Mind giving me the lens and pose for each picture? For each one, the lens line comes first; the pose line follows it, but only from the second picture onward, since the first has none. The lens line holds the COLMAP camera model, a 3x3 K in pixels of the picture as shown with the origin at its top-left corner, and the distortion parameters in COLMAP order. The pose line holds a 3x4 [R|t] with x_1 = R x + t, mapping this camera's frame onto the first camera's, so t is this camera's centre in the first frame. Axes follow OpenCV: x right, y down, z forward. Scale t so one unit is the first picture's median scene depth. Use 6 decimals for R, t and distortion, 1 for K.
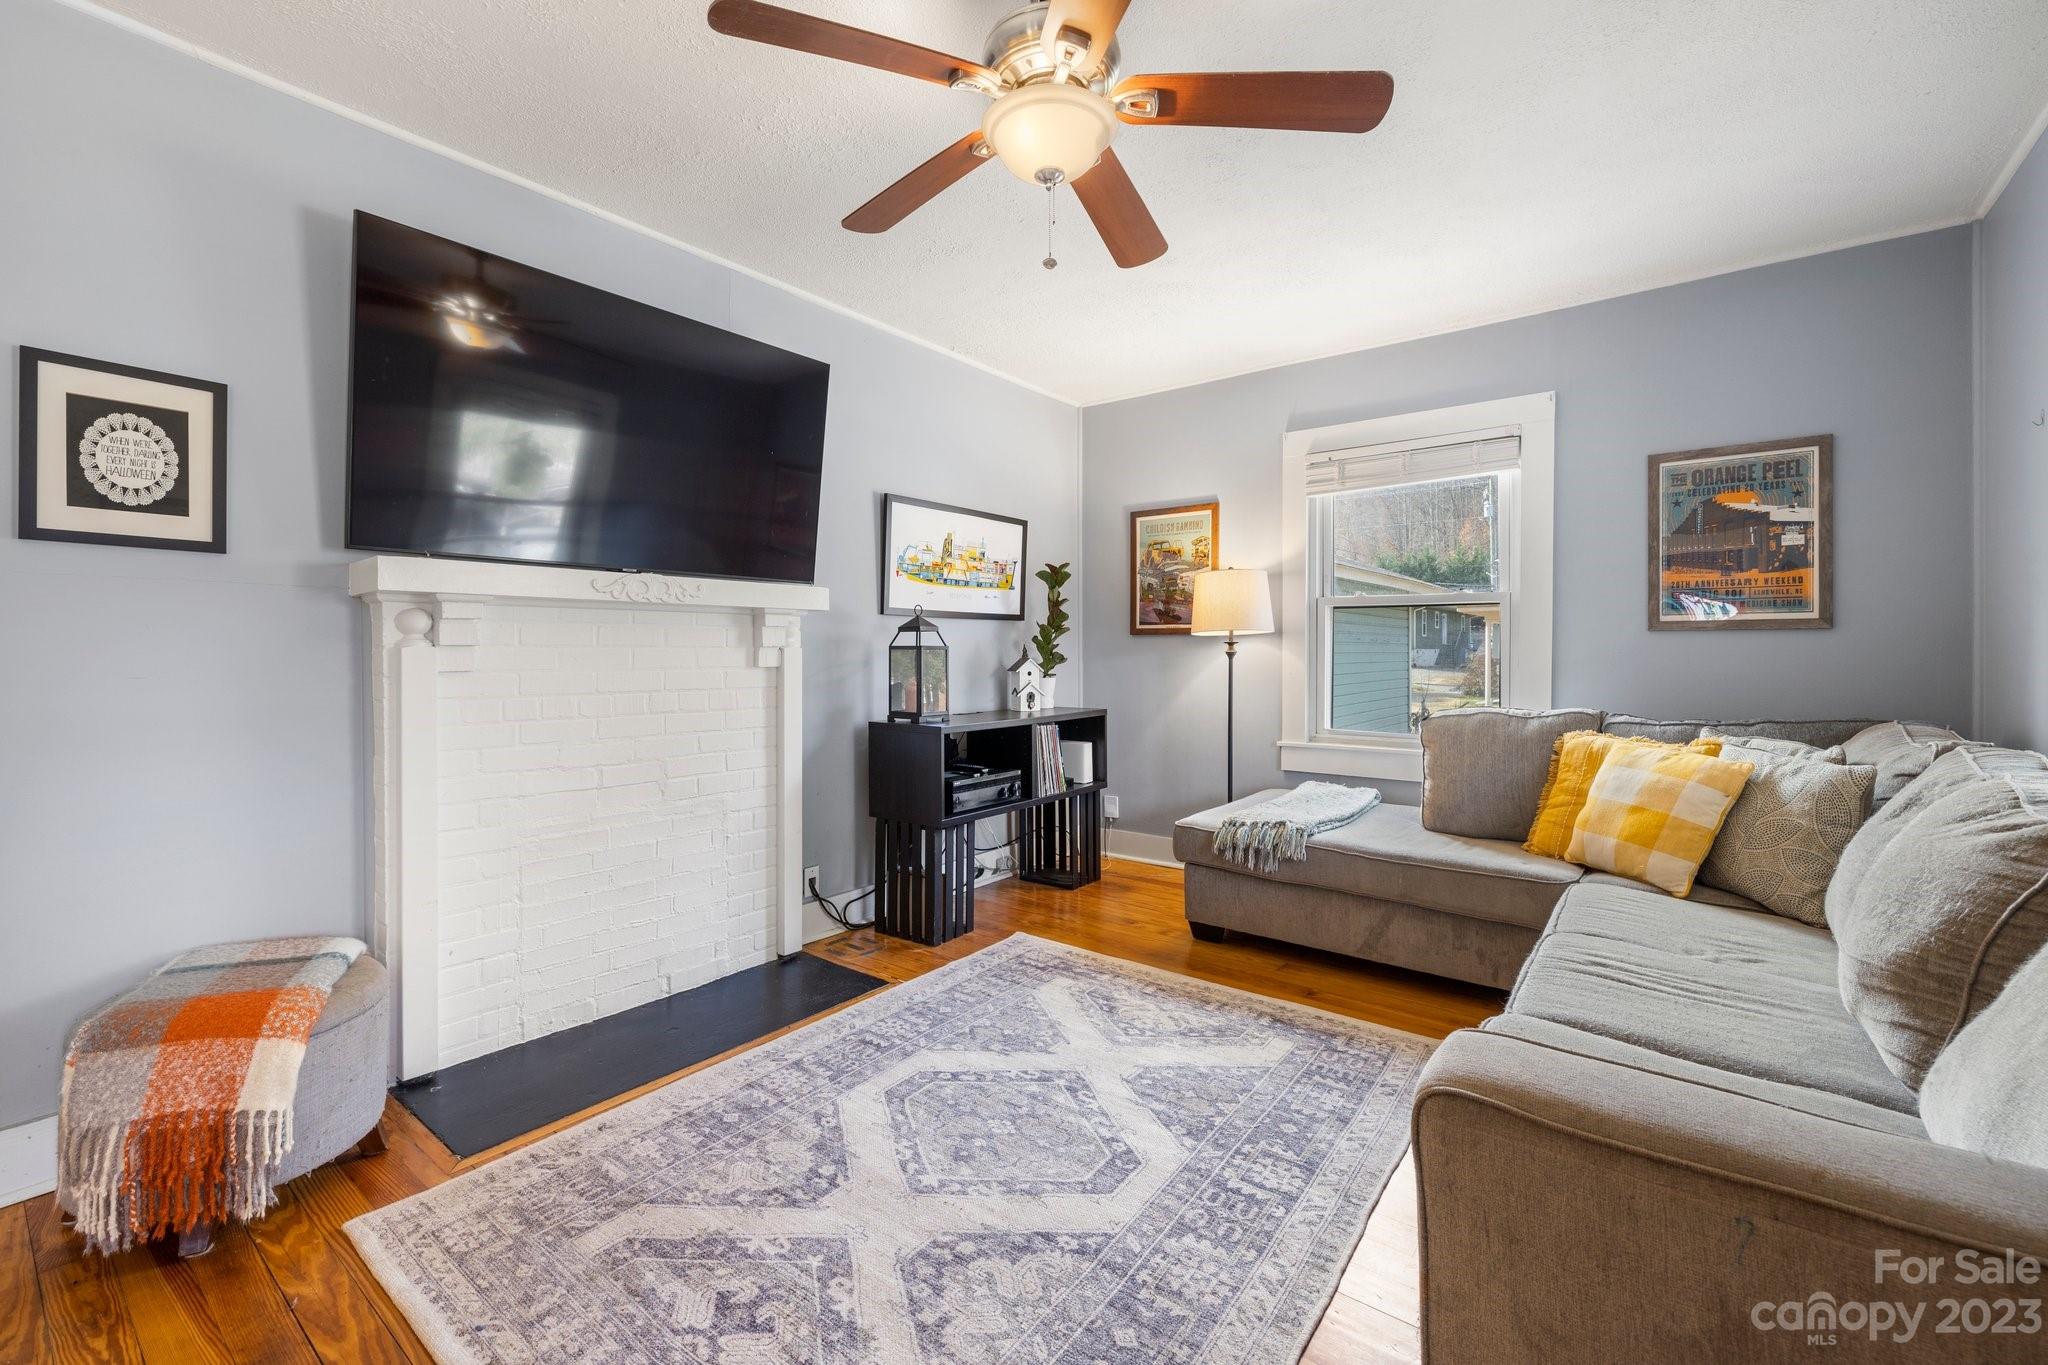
lens RADIAL K [[871.6, 0, 1009.9], [0, 871.6, 661.5], [0, 0, 1]] dist [0.006669, -0.000209]
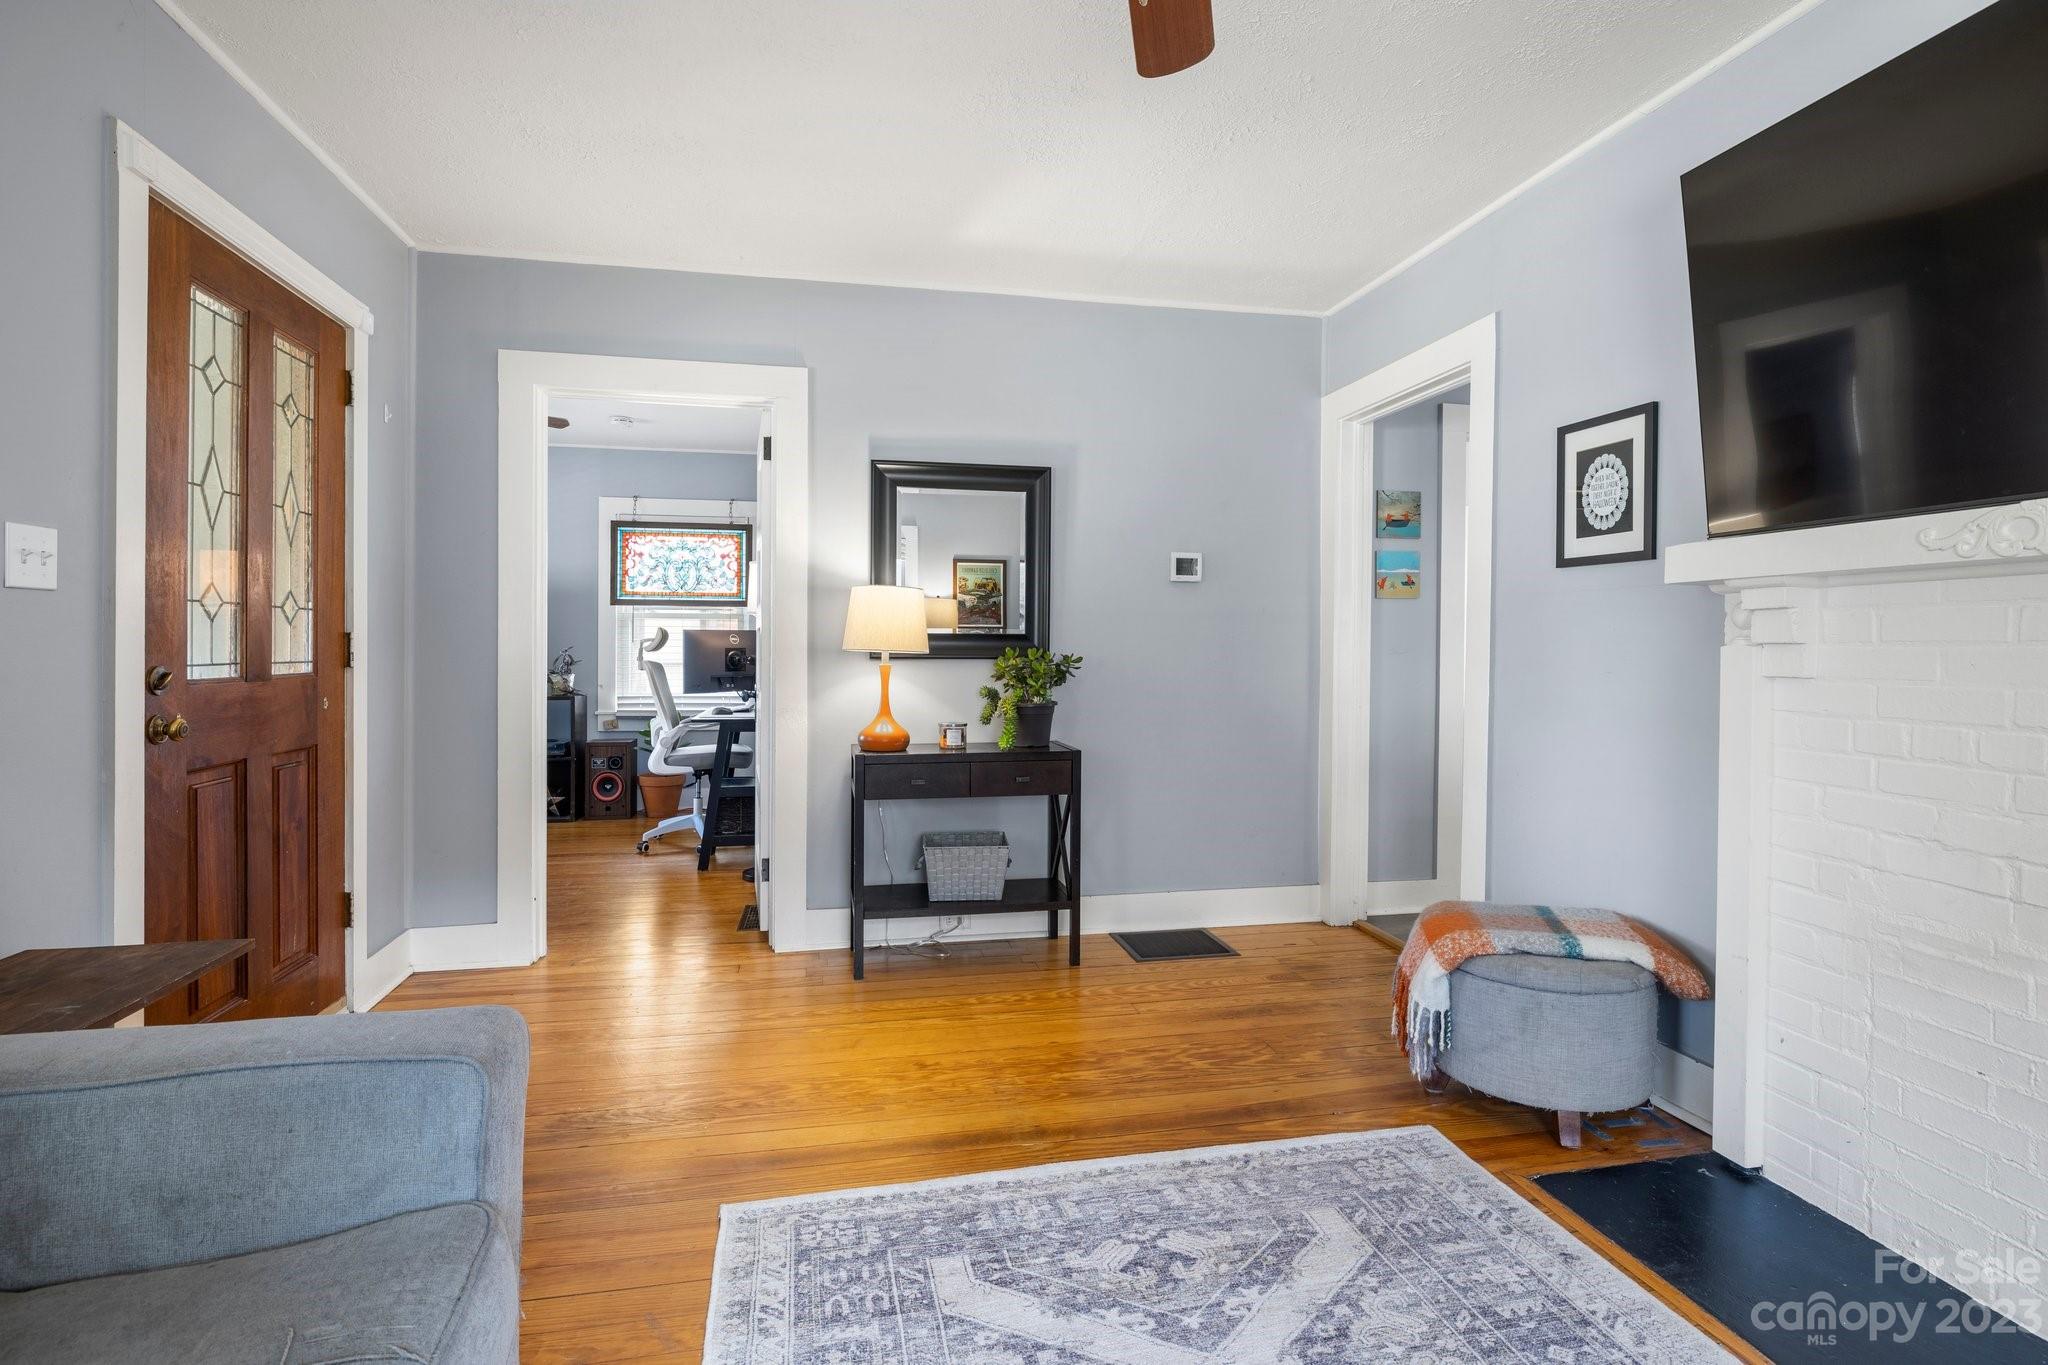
lens RADIAL K [[984.4, 0, 1016.0], [0, 984.4, 652.6], [0, 0, 1]] dist [-0.002653, 0.001117]
pose [[-0.642176, -0.000575, -0.766557, 0.573804], [-0.017298, 0.999756, 0.013742, -0.012738], [0.766362, 0.022085, -0.642029, 1.277779]]
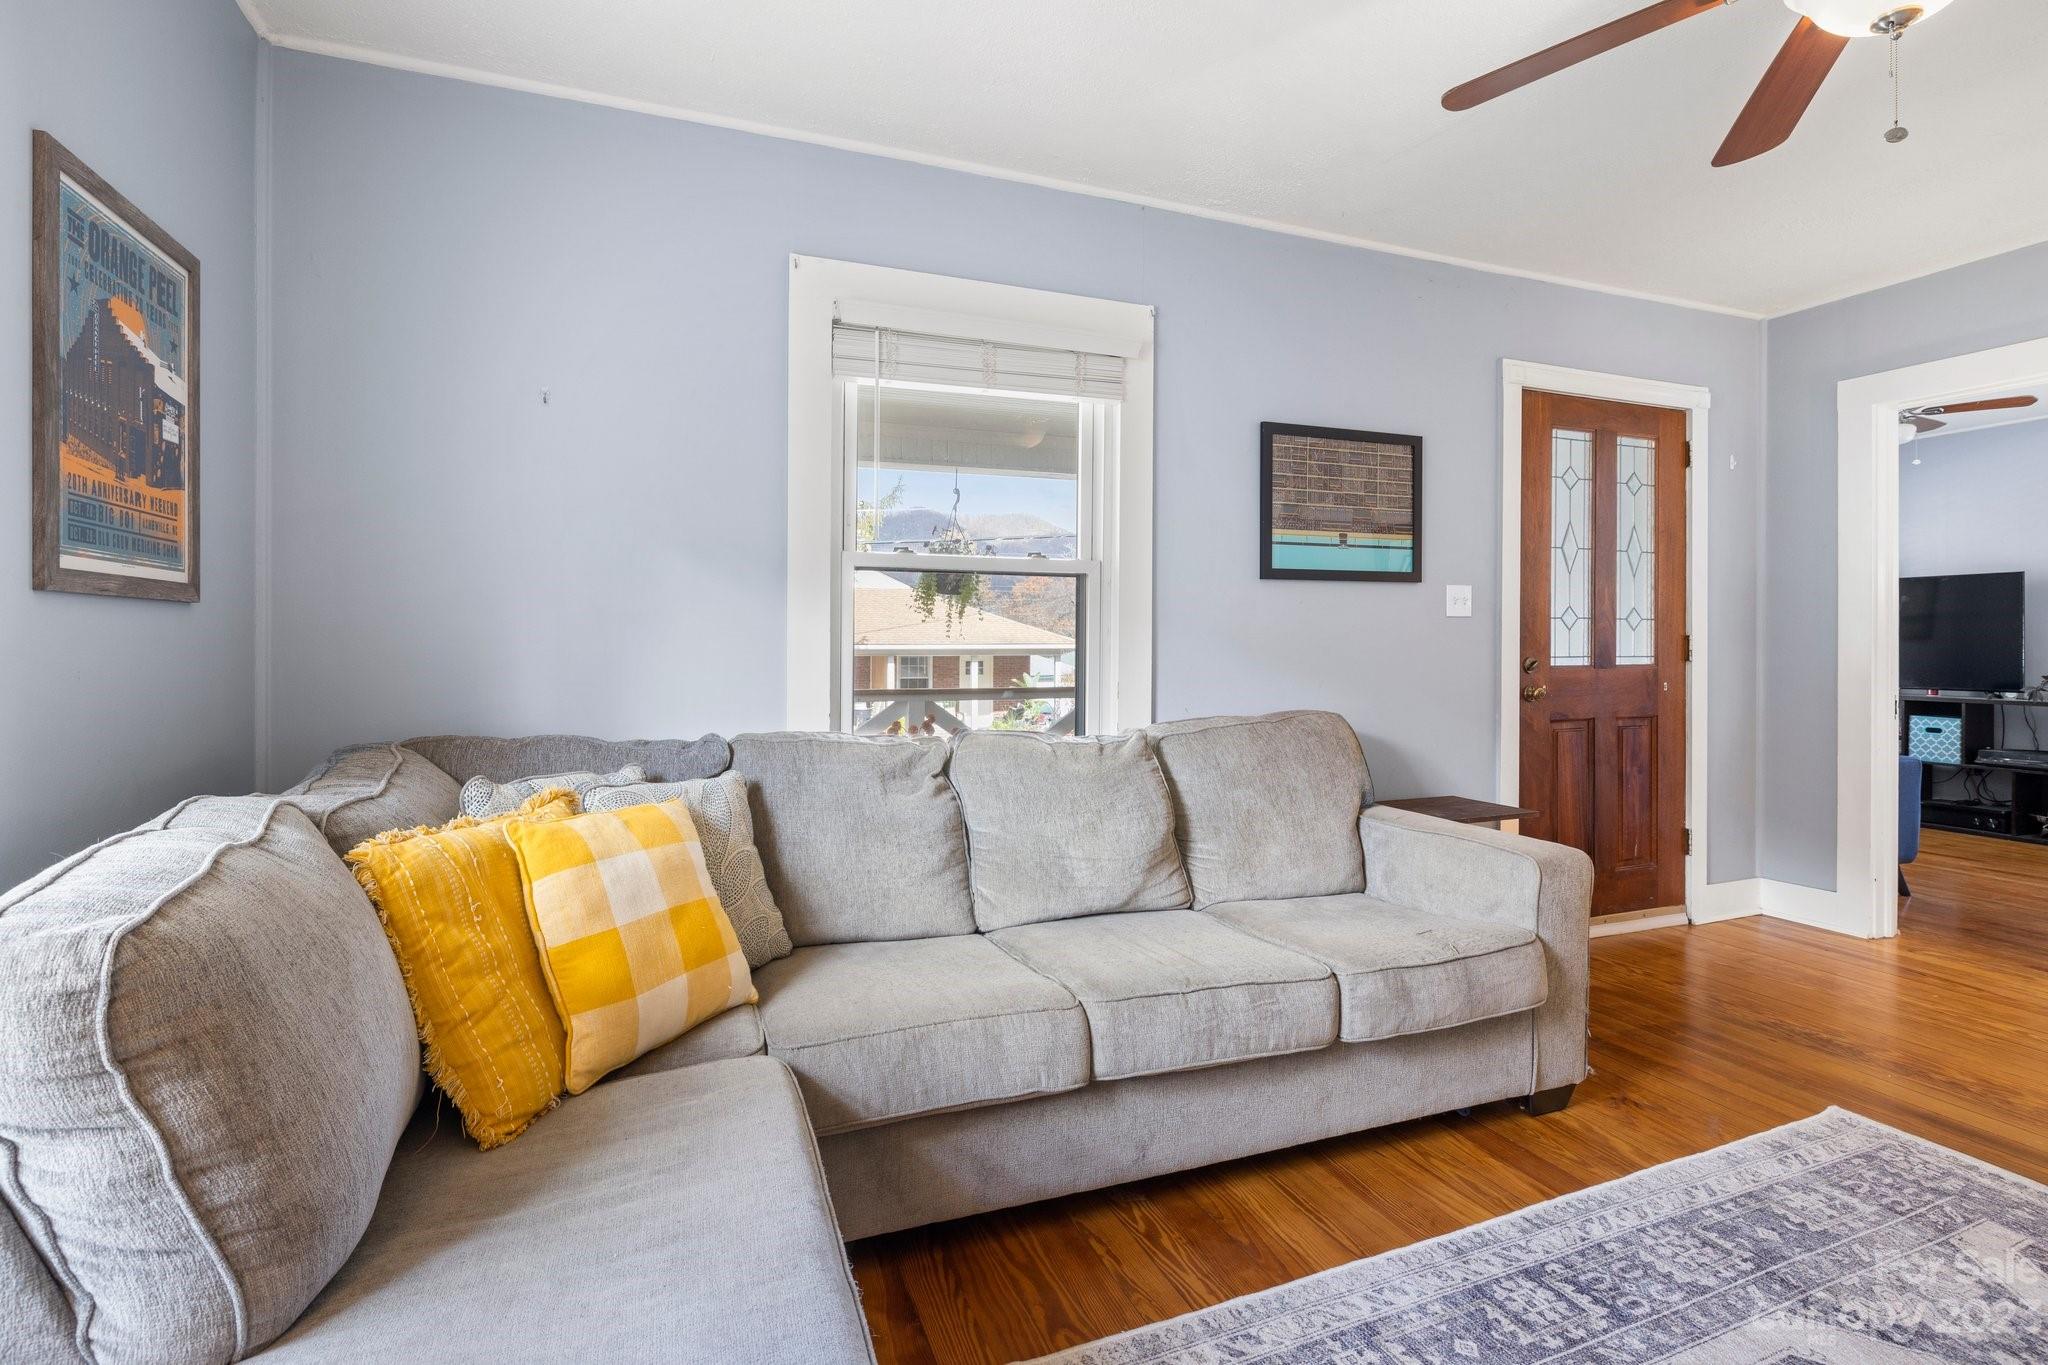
lens RADIAL K [[984.4, 0, 1008.7], [0, 984.4, 631.0], [0, 0, 1]] dist [-0.002653, 0.001117]
pose [[-0.863437, 0.003005, 0.504448, 0.259535], [0.005461, 0.999979, 0.003390, -0.028790], [-0.504427, 0.005682, -0.863436, 1.993130]]
